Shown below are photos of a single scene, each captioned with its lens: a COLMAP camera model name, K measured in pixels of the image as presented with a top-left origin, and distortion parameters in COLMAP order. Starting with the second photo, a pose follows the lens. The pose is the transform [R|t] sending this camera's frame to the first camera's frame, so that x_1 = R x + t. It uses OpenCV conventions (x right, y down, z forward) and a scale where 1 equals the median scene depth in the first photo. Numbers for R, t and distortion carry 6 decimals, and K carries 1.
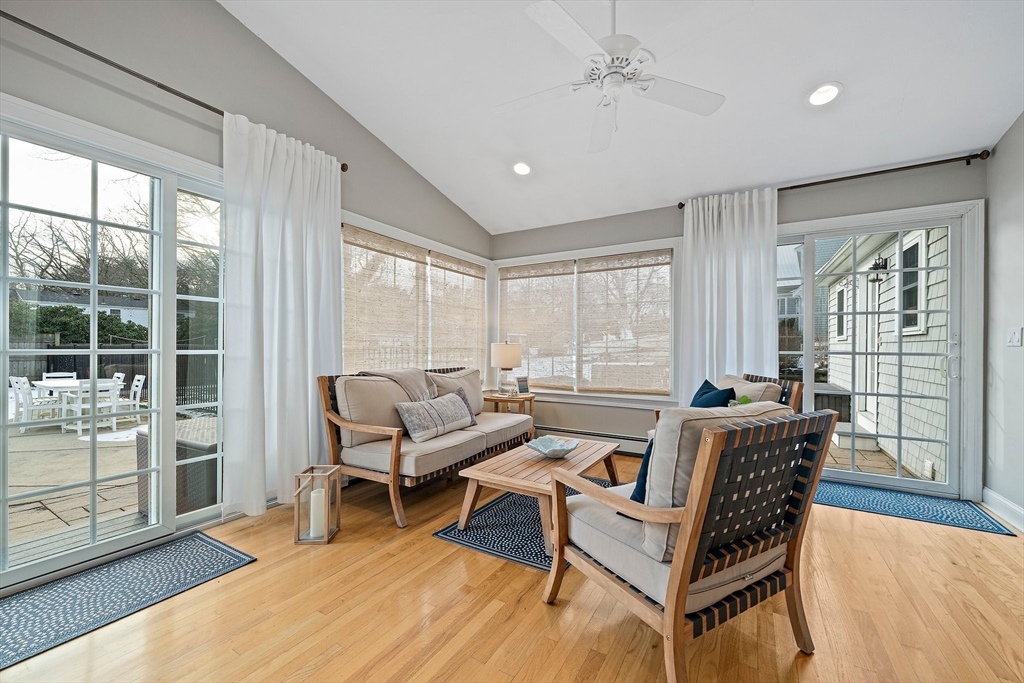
lens RADIAL K [[400.6, 0, 514.0], [0, 400.6, 346.5], [0, 0, 1]] dist [-0.002737, -0.000107]
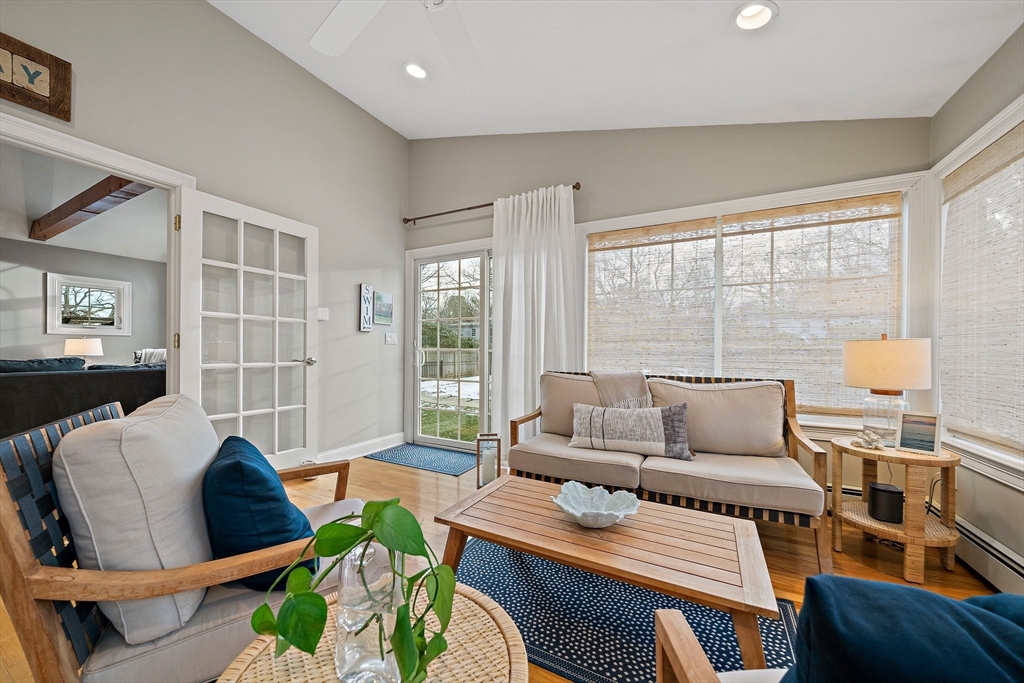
lens RADIAL K [[371.8, 0, 513.9], [0, 371.8, 354.2], [0, 0, 1]] dist [-0.001887, -0.000358]
pose [[0.052993, 0.010794, -0.998537, 0.581048], [-0.001402, 0.999941, 0.010735, 0.008386], [0.998594, 0.000831, 0.053005, 0.742834]]
